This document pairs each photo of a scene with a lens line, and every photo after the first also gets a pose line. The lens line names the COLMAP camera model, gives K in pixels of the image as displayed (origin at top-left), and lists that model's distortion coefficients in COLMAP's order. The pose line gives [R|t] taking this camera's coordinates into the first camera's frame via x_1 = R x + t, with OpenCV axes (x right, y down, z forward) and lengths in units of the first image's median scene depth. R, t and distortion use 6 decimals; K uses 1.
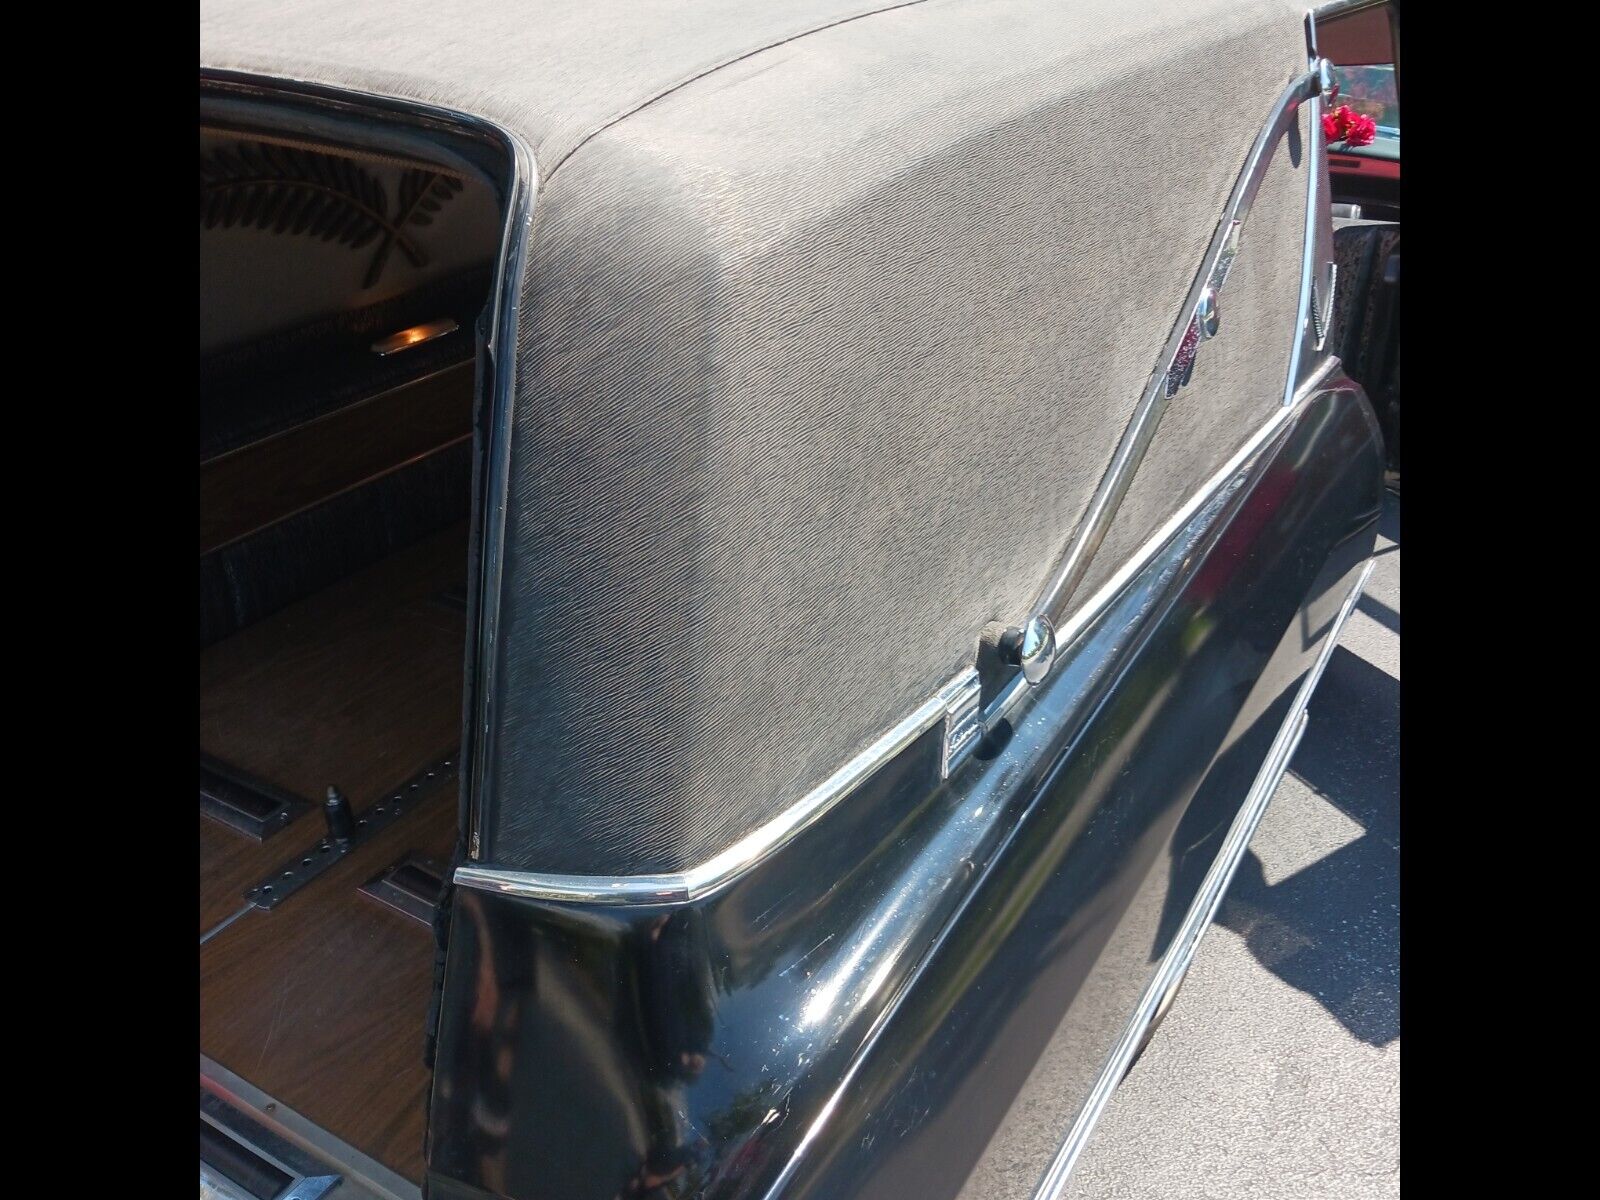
lens RADIAL K [[1297.4, 0, 881.6], [0, 1297.4, 623.4], [0, 0, 1]] dist [0.003195, 0.000214]
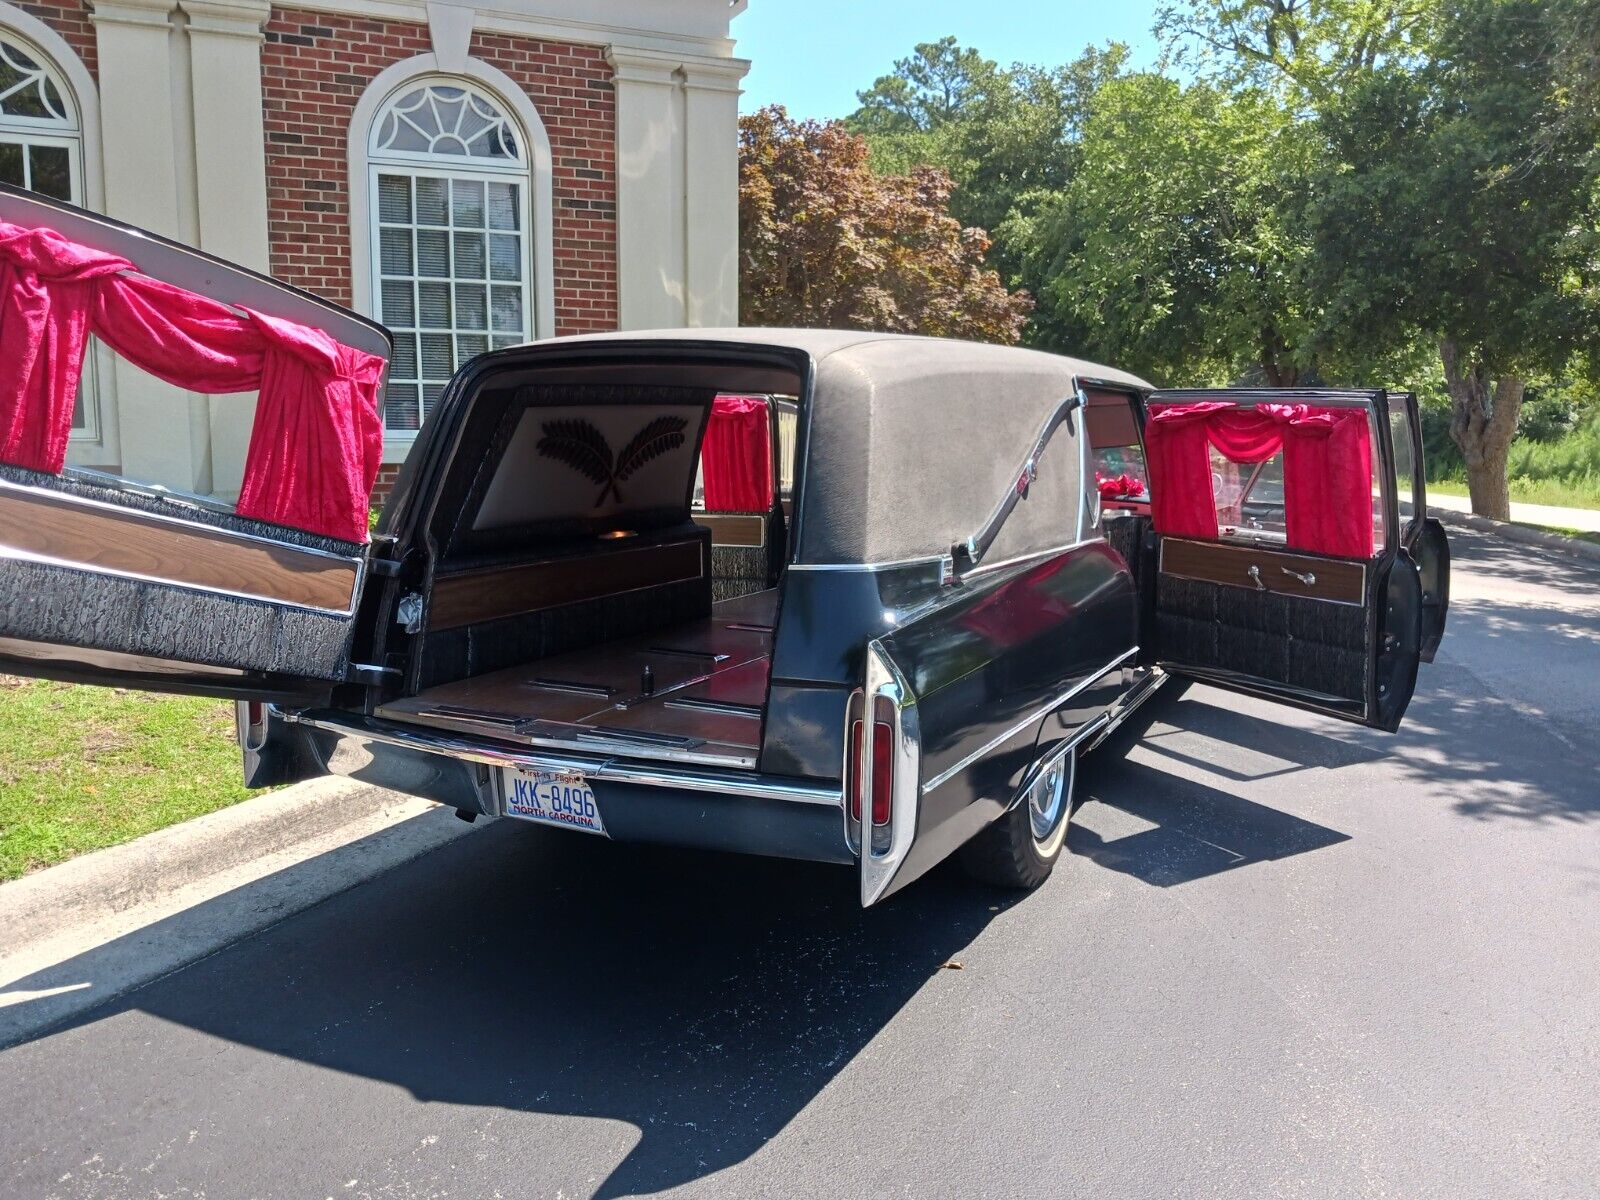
lens RADIAL K [[1293.6, 0, 797.5], [0, 1293.6, 558.5], [0, 0, 1]] dist [-0.003377, -0.001786]
pose [[0.999389, 0.007266, 0.034186, -0.412667], [0.006753, 0.919575, -0.392857, 1.353775], [-0.034291, 0.392848, 0.918964, -1.744575]]
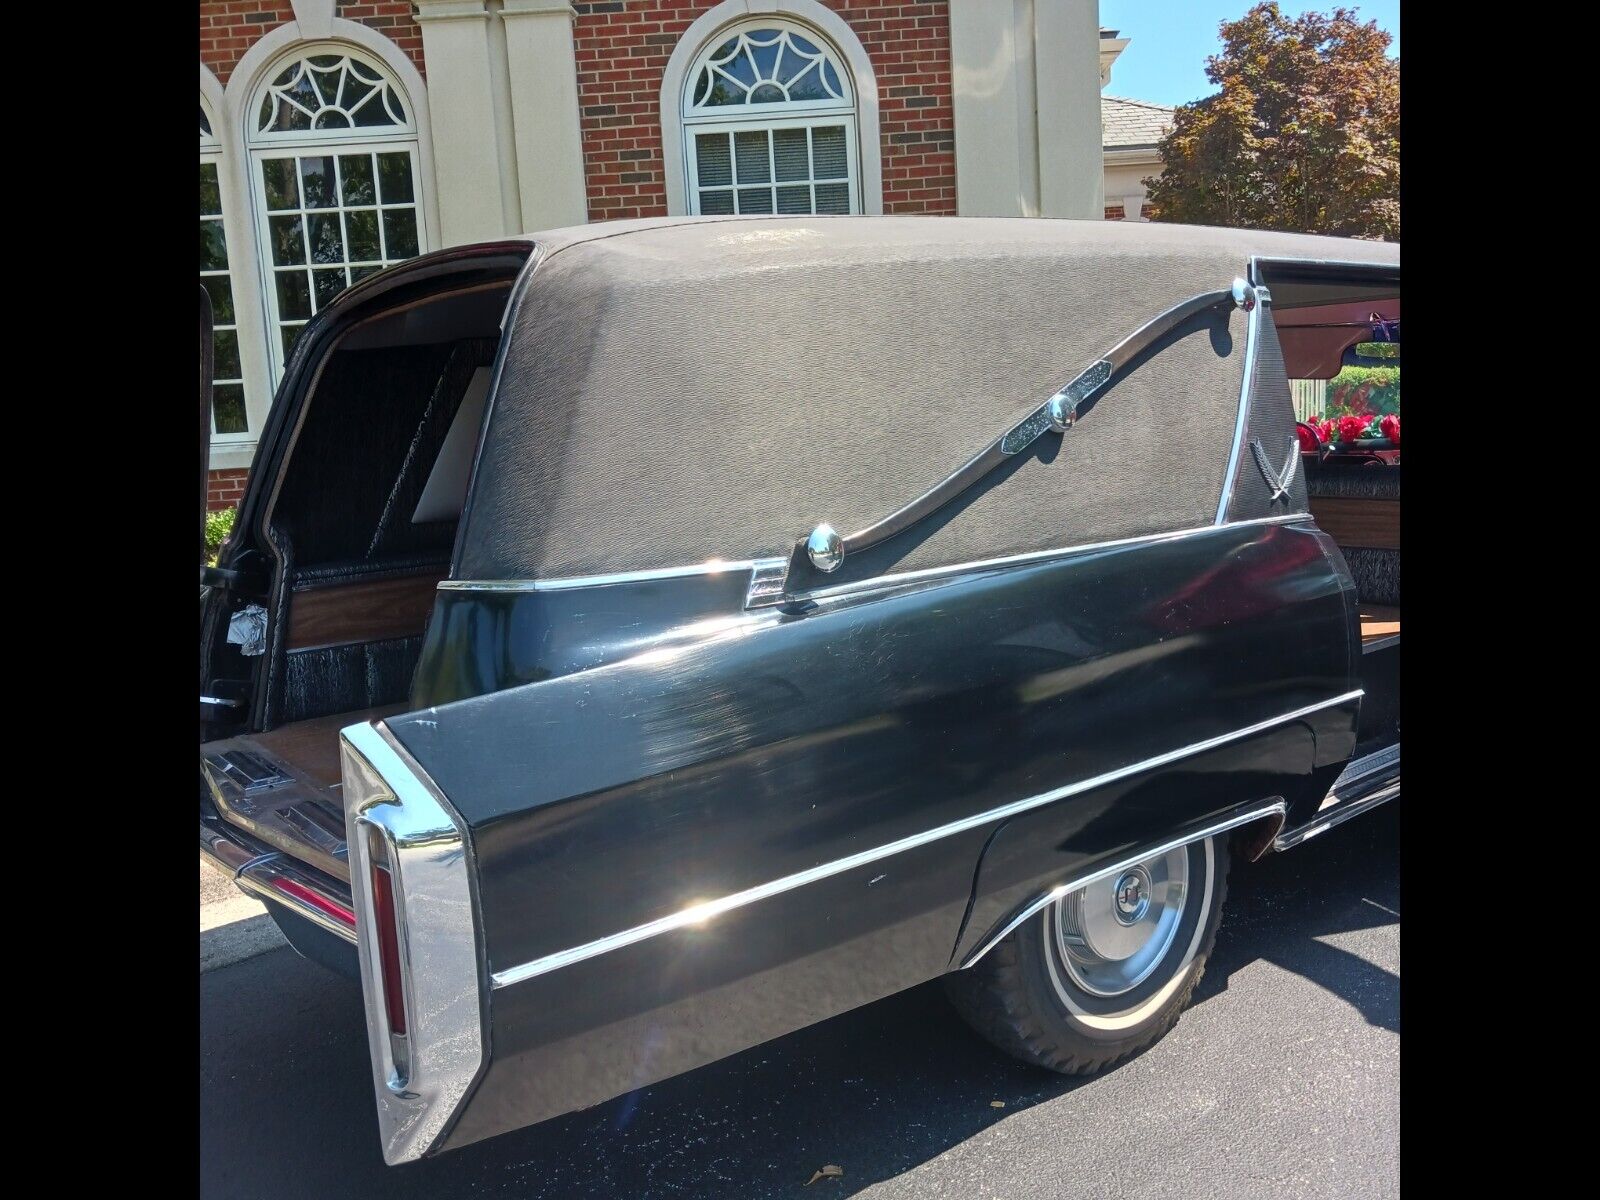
lens RADIAL K [[1273.0, 0, 816.9], [0, 1273.0, 561.9], [0, 0, 1]] dist [0.001405, -0.003453]
pose [[0.917130, 0.002582, -0.398579, 0.934043], [-0.147759, 0.930933, -0.333962, 0.712665], [0.370188, 0.365180, 0.854169, -0.407036]]
